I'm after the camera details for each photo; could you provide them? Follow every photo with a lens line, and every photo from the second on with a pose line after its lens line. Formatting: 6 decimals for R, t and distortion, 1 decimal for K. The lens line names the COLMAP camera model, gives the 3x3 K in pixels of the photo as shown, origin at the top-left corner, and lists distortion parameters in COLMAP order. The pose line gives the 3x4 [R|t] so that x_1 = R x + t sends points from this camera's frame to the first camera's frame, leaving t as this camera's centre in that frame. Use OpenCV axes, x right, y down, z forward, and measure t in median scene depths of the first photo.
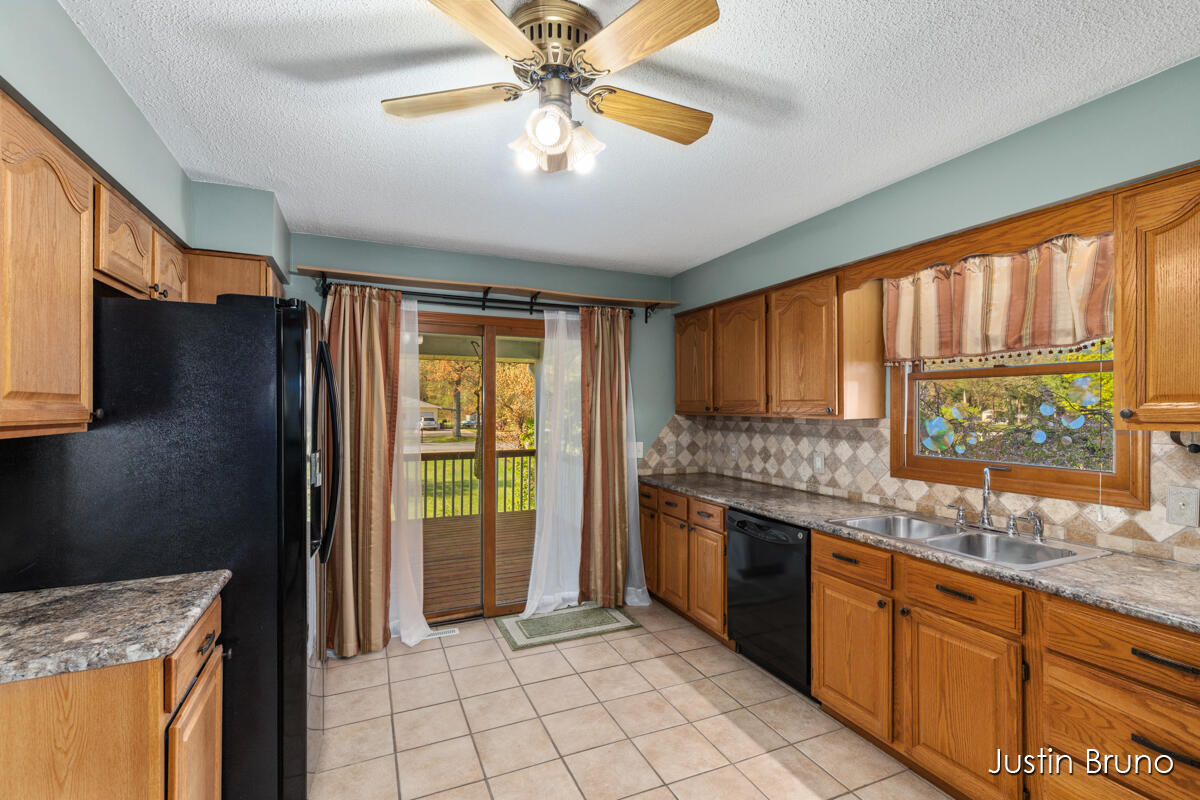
lens RADIAL K [[538.9, 0, 597.9], [0, 538.9, 405.2], [0, 0, 1]] dist [-0.000908, -0.000772]
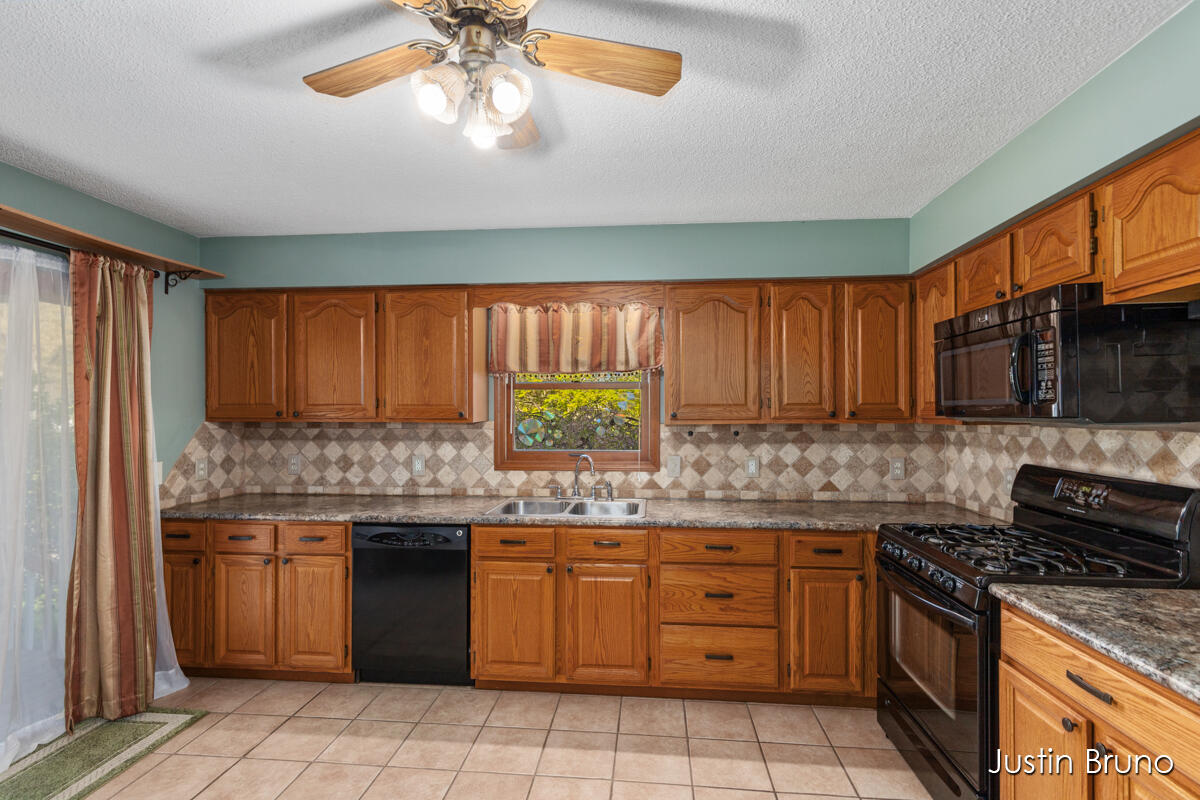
lens RADIAL K [[543.6, 0, 605.6], [0, 543.6, 408.8], [0, 0, 1]] dist [0.001565, -0.000507]
pose [[0.477118, 0.001782, 0.878837, -0.338313], [-0.000560, 0.999998, -0.001724, 0.000085], [-0.878839, 0.000330, 0.477118, 0.191264]]
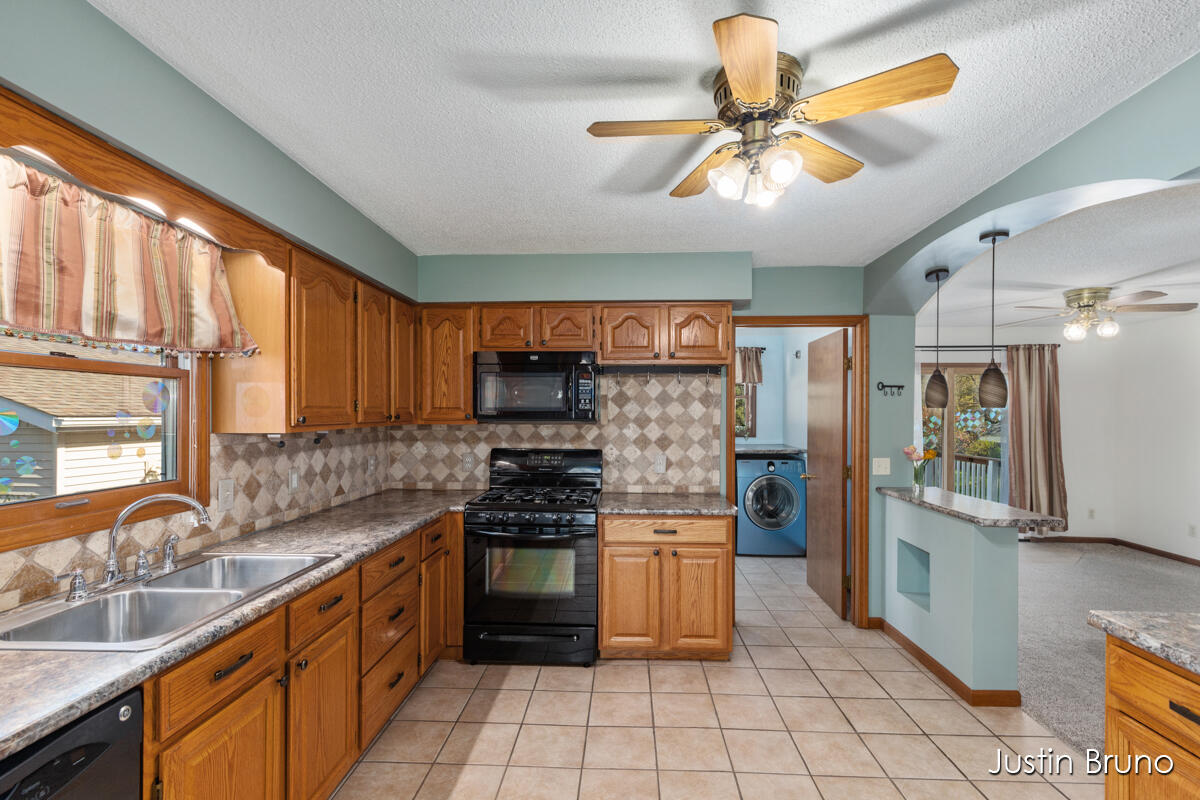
lens RADIAL K [[543.6, 0, 605.6], [0, 543.6, 408.8], [0, 0, 1]] dist [0.001565, -0.000507]
pose [[-0.900013, -0.000068, 0.435862, -0.131704], [-0.004575, 0.999946, -0.009292, -0.000686], [-0.435838, -0.010357, -0.899965, 0.979903]]
